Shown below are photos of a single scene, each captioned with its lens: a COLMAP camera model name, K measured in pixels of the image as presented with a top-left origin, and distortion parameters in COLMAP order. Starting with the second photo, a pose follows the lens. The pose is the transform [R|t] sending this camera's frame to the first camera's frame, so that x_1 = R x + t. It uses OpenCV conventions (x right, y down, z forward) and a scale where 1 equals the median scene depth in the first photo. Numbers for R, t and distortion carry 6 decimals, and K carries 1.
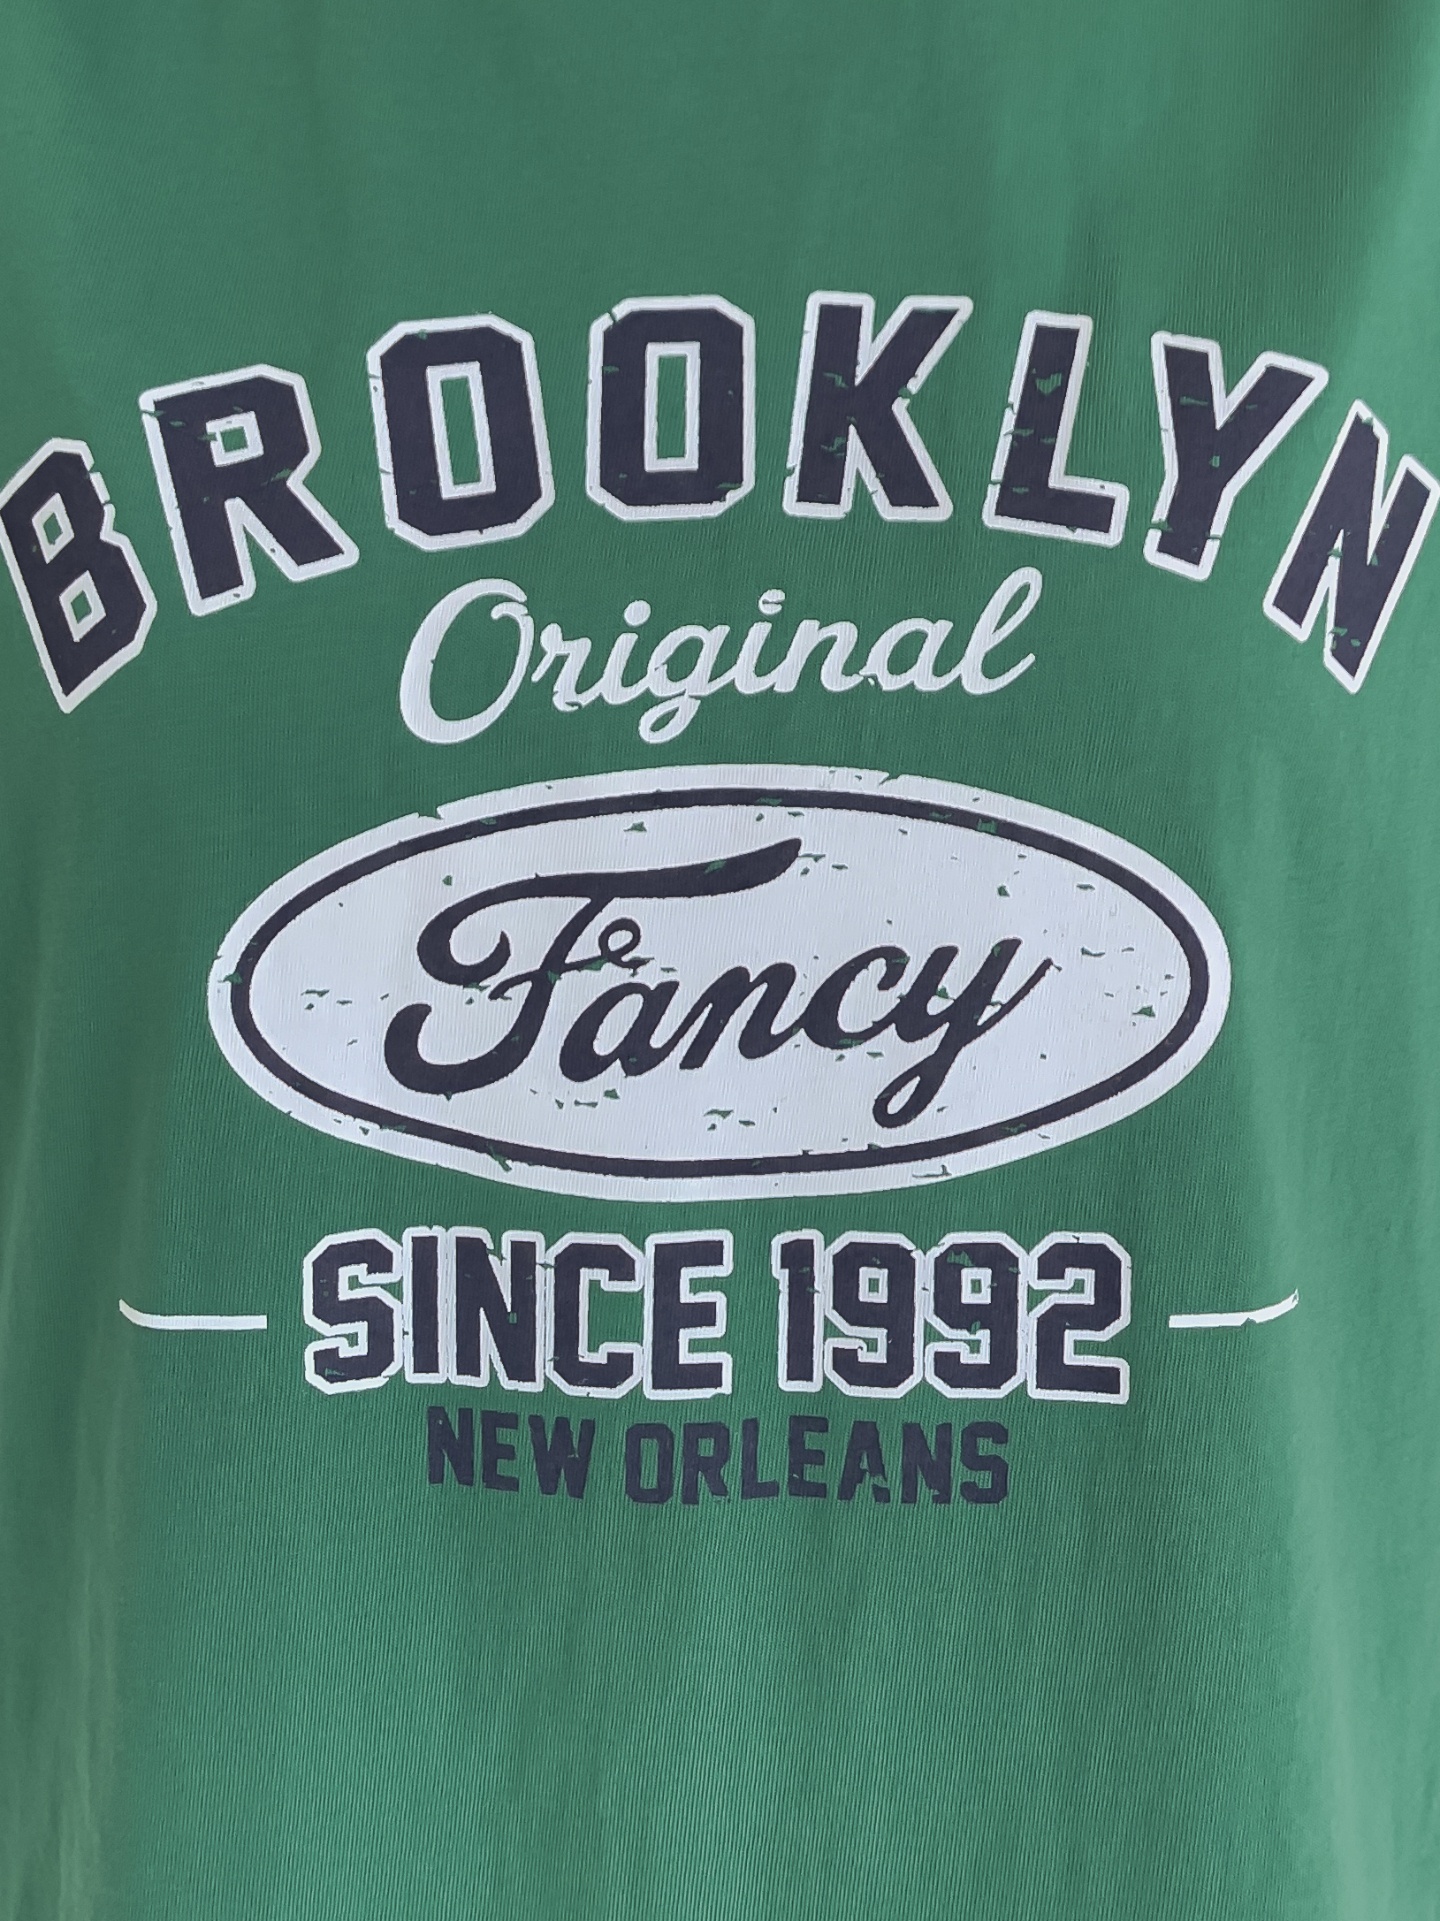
lens RADIAL K [[1610.6, 0, 724.7], [0, 1610.6, 865.8], [0, 0, 1]] dist [0.203885, 0.000067]
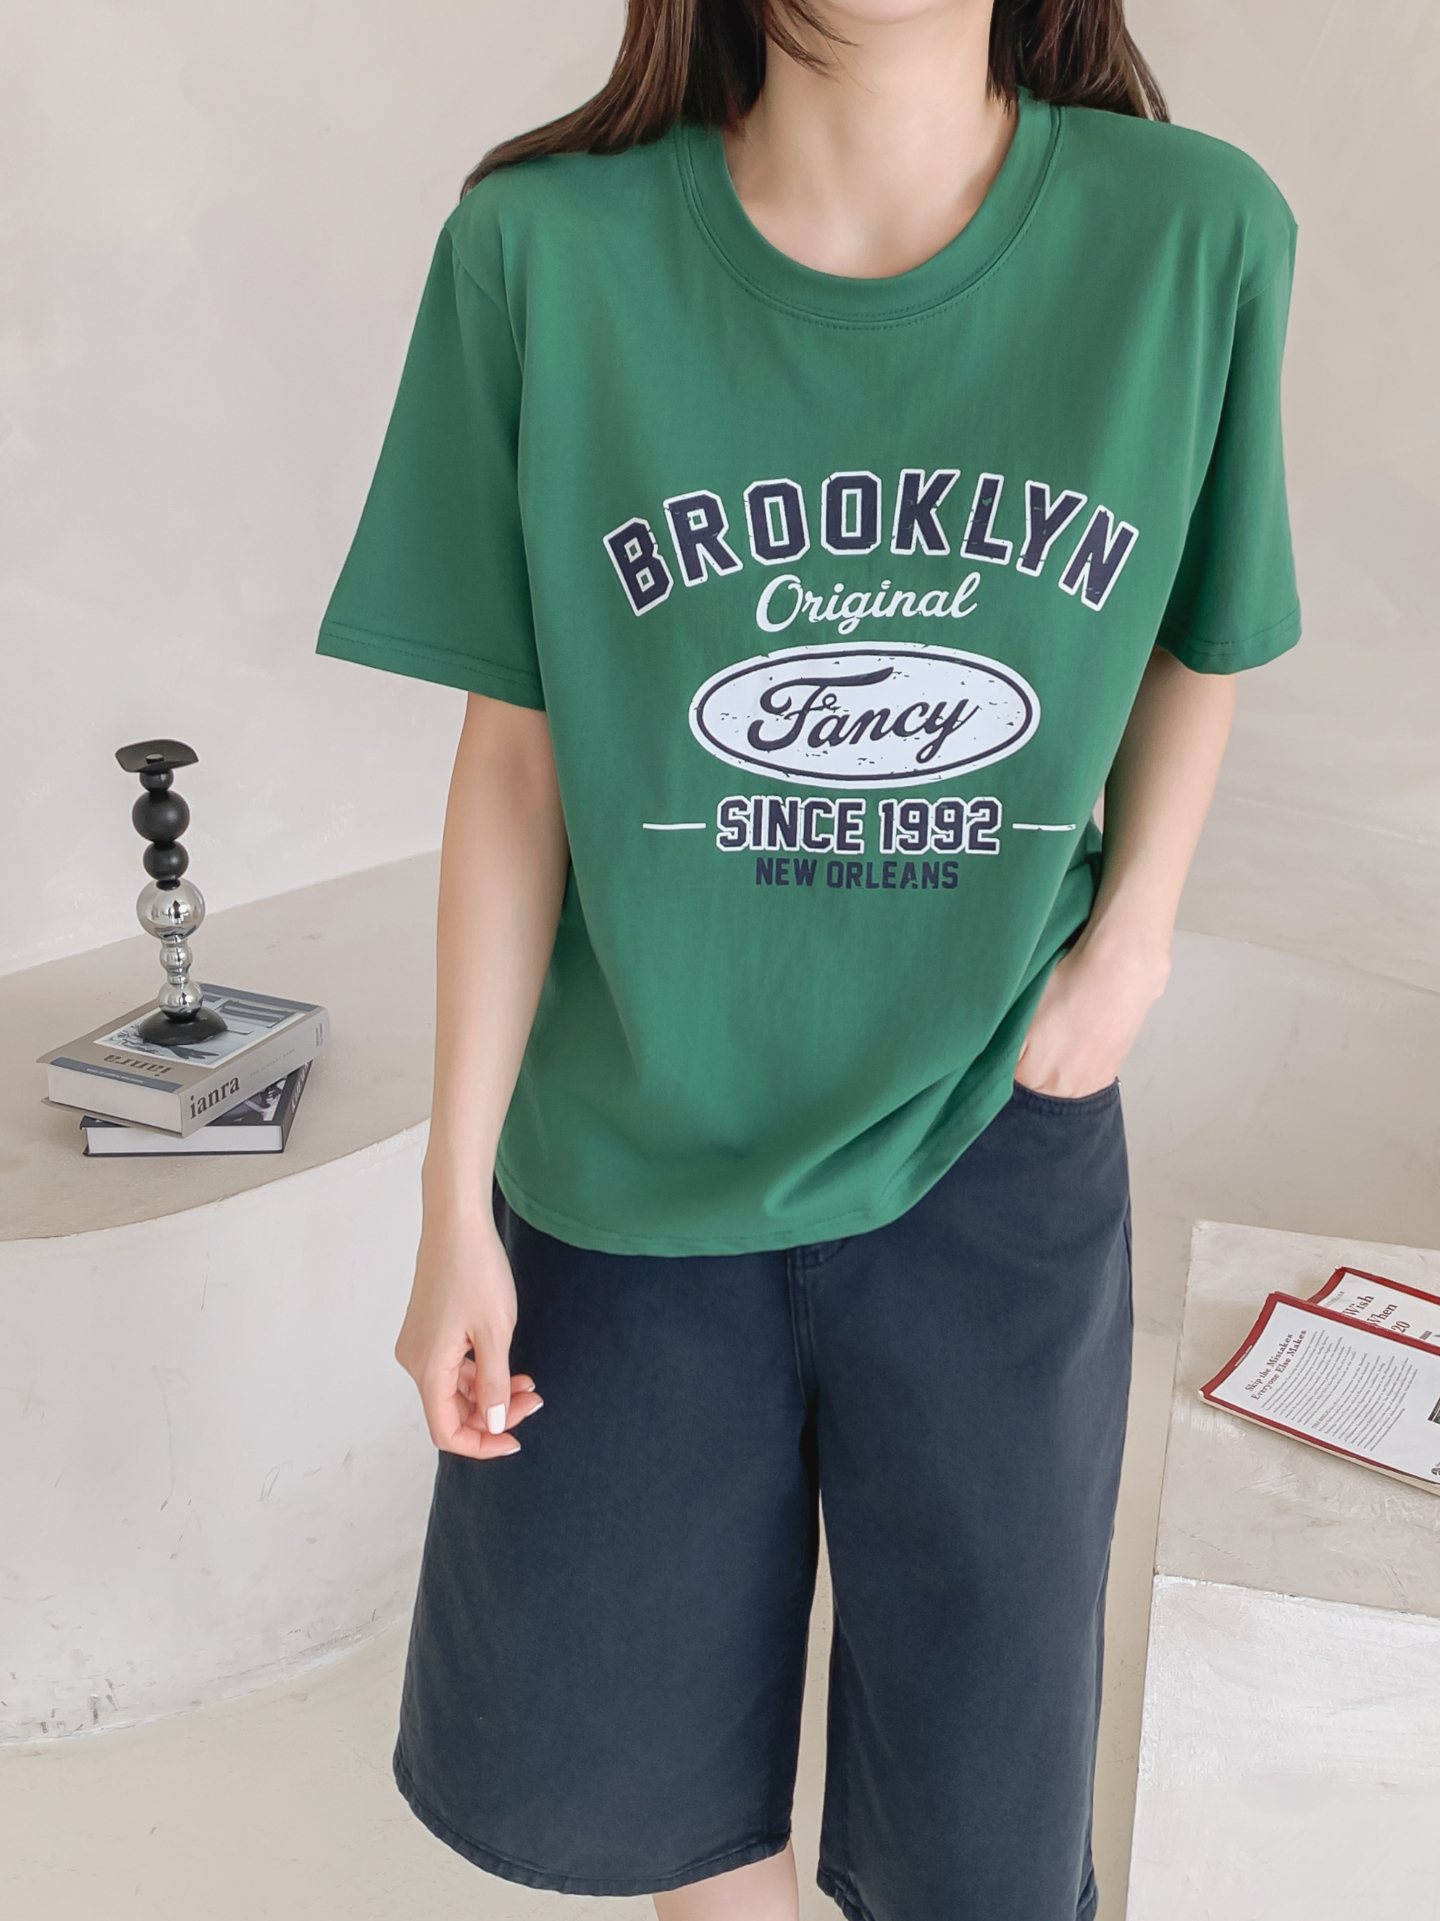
lens RADIAL K [[1610.6, 0, 724.7], [0, 1610.6, 865.8], [0, 0, 1]] dist [0.203885, 0.000067]
pose [[0.998214, 0.015551, -0.057673, -0.080180], [-0.001557, 0.971965, 0.235120, -0.341953], [0.059713, -0.234610, 0.970254, -1.870517]]
